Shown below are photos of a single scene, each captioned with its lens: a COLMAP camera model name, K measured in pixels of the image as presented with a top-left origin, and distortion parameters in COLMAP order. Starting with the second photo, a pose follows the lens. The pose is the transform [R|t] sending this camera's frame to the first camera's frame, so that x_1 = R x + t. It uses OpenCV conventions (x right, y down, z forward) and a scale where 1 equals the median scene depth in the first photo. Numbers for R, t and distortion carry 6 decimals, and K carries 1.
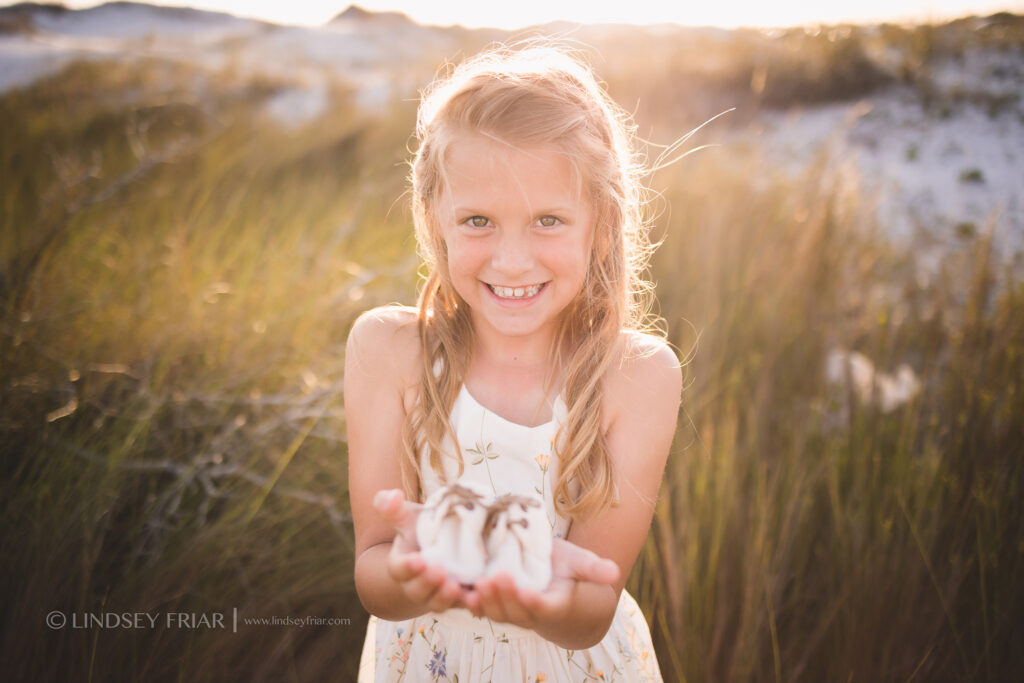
lens RADIAL K [[1056.3, 0, 512.0], [0, 1056.3, 341.5], [0, 0, 1]] dist [0.003182, 0.013109]
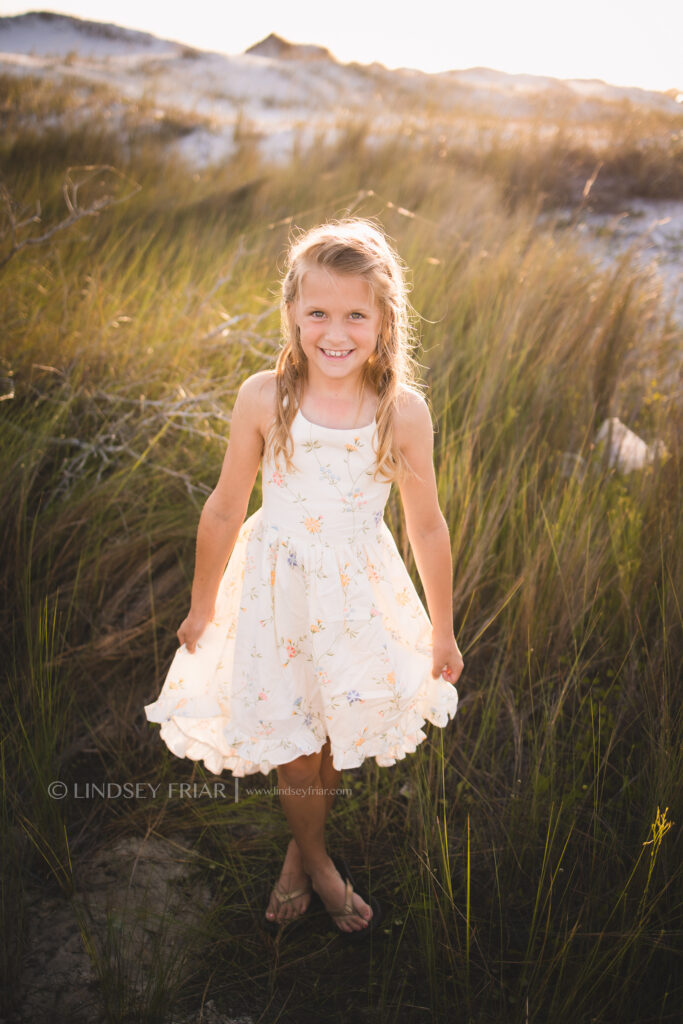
lens RADIAL K [[1095.7, 0, 341.5], [0, 1095.7, 512.0], [0, 0, 1]] dist [-0.013522, -0.016419]
pose [[0.991945, 0.116628, -0.049428, 0.101885], [-0.110468, 0.987437, 0.112986, 0.005779], [0.061984, -0.106615, 0.992366, -0.411960]]
